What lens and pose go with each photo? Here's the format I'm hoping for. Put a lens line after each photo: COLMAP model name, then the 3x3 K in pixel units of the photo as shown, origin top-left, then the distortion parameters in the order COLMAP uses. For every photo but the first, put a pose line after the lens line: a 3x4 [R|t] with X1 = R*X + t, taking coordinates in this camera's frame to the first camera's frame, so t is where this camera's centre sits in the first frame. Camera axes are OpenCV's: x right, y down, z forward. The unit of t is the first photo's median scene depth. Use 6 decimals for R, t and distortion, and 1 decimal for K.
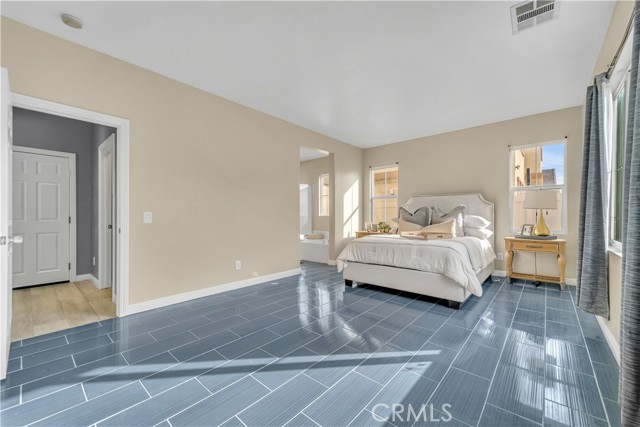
lens RADIAL K [[257.3, 0, 317.4], [0, 257.3, 214.1], [0, 0, 1]] dist [0.012729, -0.000021]
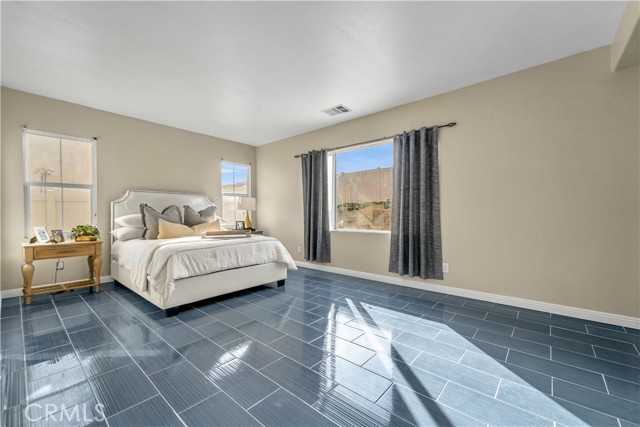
lens RADIAL K [[257.3, 0, 317.4], [0, 257.3, 214.1], [0, 0, 1]] dist [0.012729, -0.000021]
pose [[0.001443, 0.000962, 0.999998, -0.568735], [-0.005751, 0.999983, -0.000954, 0.001178], [-0.999982, -0.005750, 0.001449, 0.594880]]
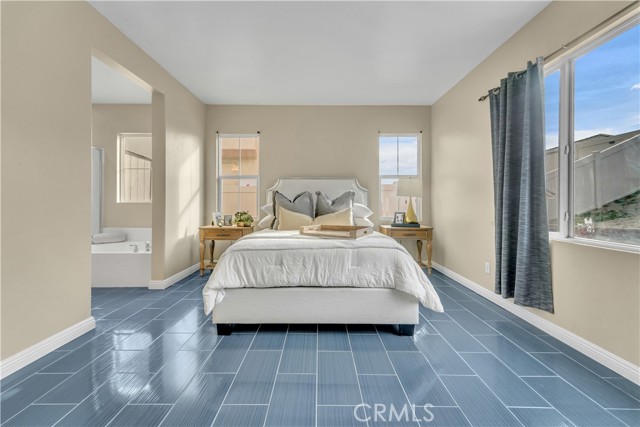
lens RADIAL K [[263.6, 0, 323.2], [0, 263.6, 201.5], [0, 0, 1]] dist [0.010871, -0.000075]
pose [[0.741792, 0.009870, 0.670558, -0.094134], [-0.010118, 0.999943, -0.003525, 0.004339], [-0.670554, -0.004170, 0.741849, 0.449307]]
